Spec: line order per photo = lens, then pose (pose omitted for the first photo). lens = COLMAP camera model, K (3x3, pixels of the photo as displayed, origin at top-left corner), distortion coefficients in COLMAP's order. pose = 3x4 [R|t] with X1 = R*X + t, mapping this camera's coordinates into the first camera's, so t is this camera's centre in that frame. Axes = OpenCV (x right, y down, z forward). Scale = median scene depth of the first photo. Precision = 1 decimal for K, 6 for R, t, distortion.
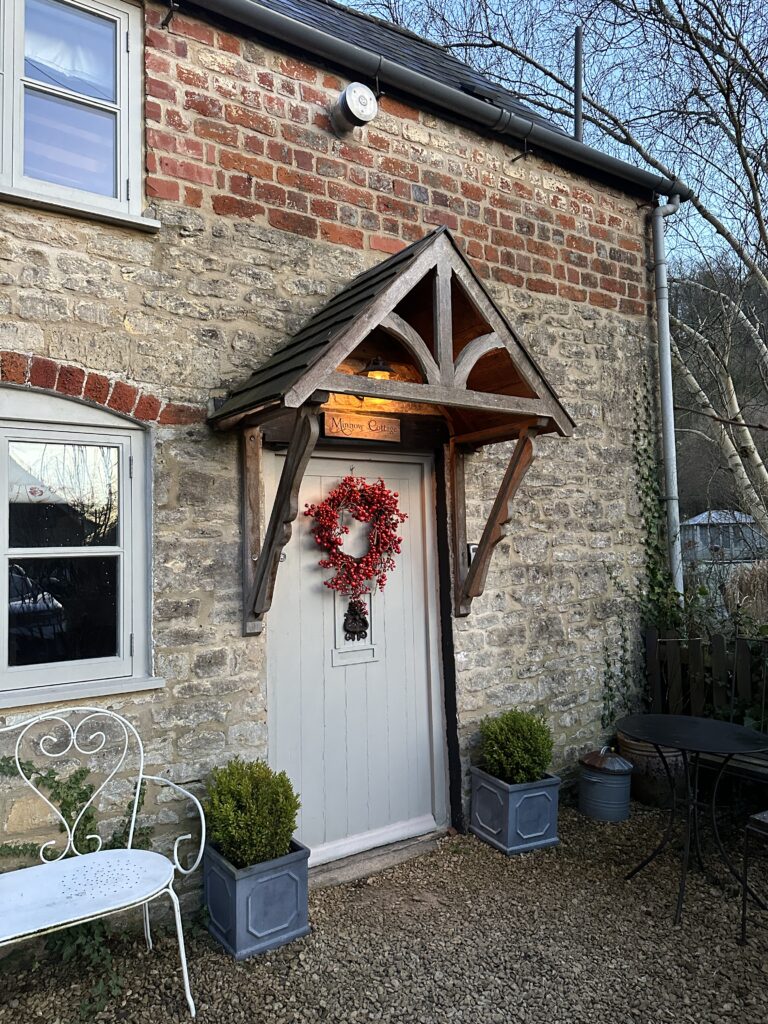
lens RADIAL K [[753.0, 0, 397.7], [0, 753.0, 513.9], [0, 0, 1]] dist [0.071895, -0.103157]
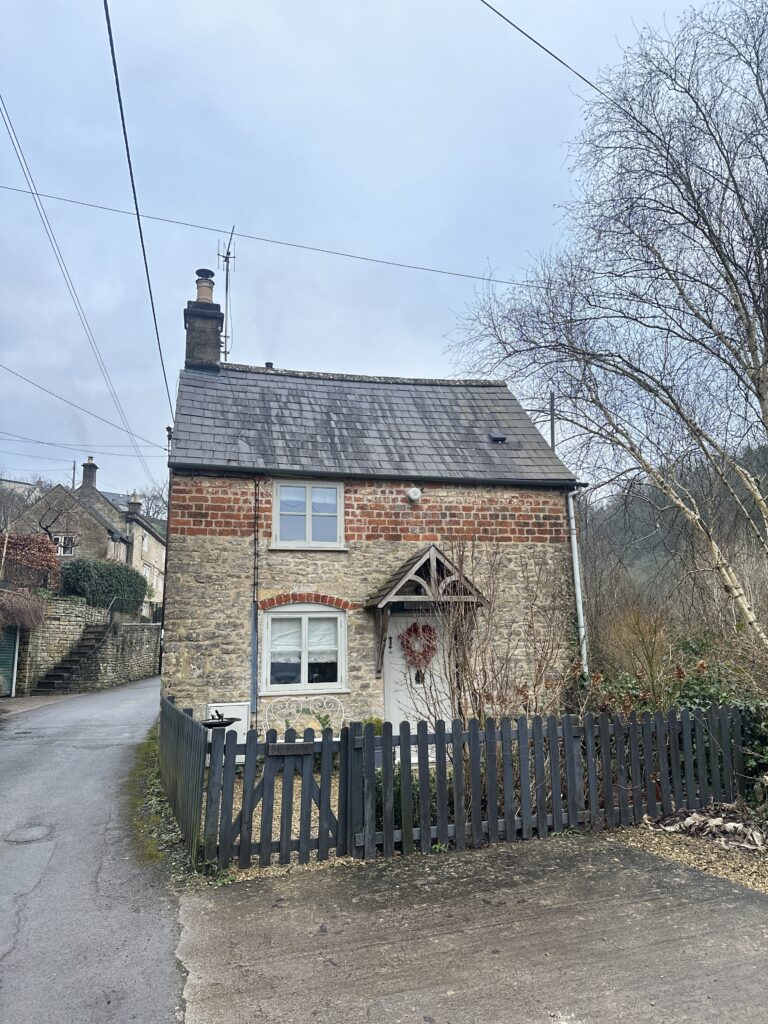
lens RADIAL K [[718.8, 0, 371.8], [0, 718.8, 513.5], [0, 0, 1]] dist [0.184463, -0.342902]
pose [[0.934577, -0.066174, -0.349552, 0.800922], [0.015378, 0.989144, -0.146140, -0.065905], [0.355428, 0.131204, 0.925449, -1.703601]]
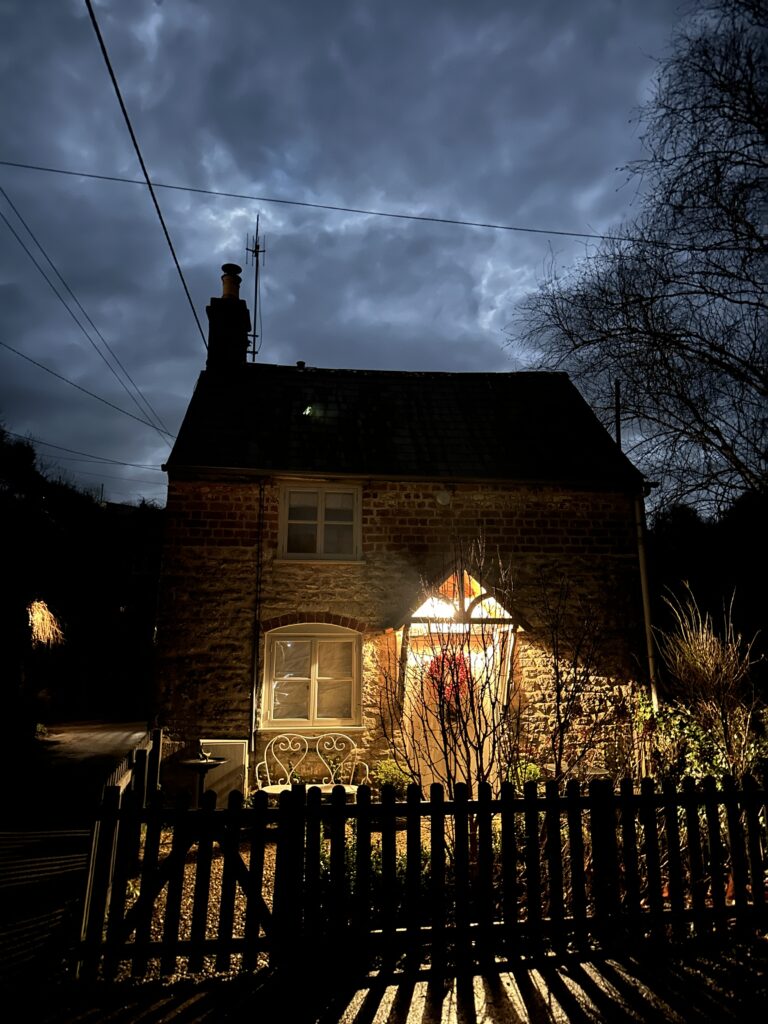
lens RADIAL K [[718.8, 0, 371.8], [0, 718.8, 513.5], [0, 0, 1]] dist [0.184463, -0.342902]
pose [[0.880198, -0.087284, -0.466512, 0.896263], [0.004644, 0.984480, -0.175433, -0.072151], [0.474585, 0.152250, 0.866943, -1.242965]]
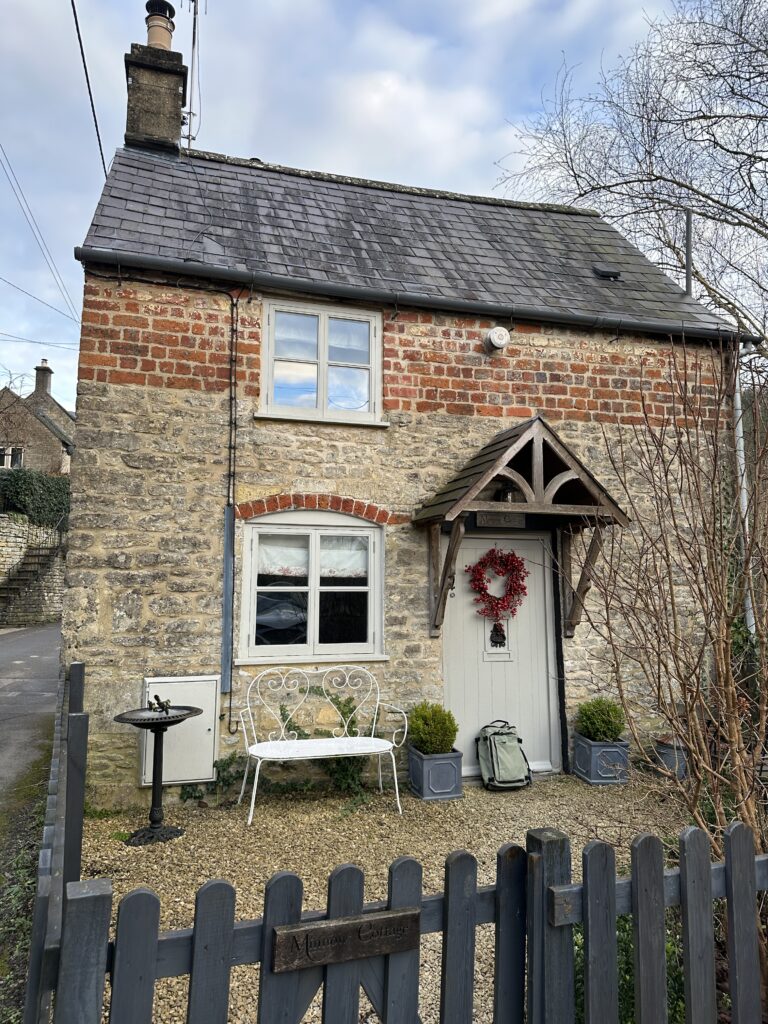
lens RADIAL K [[718.8, 0, 371.8], [0, 718.8, 513.5], [0, 0, 1]] dist [0.184463, -0.342902]
pose [[0.945863, -0.008951, -0.324441, 0.224201], [-0.010333, 0.998283, -0.057665, -0.035826], [0.324400, 0.057896, 0.944147, -0.691951]]
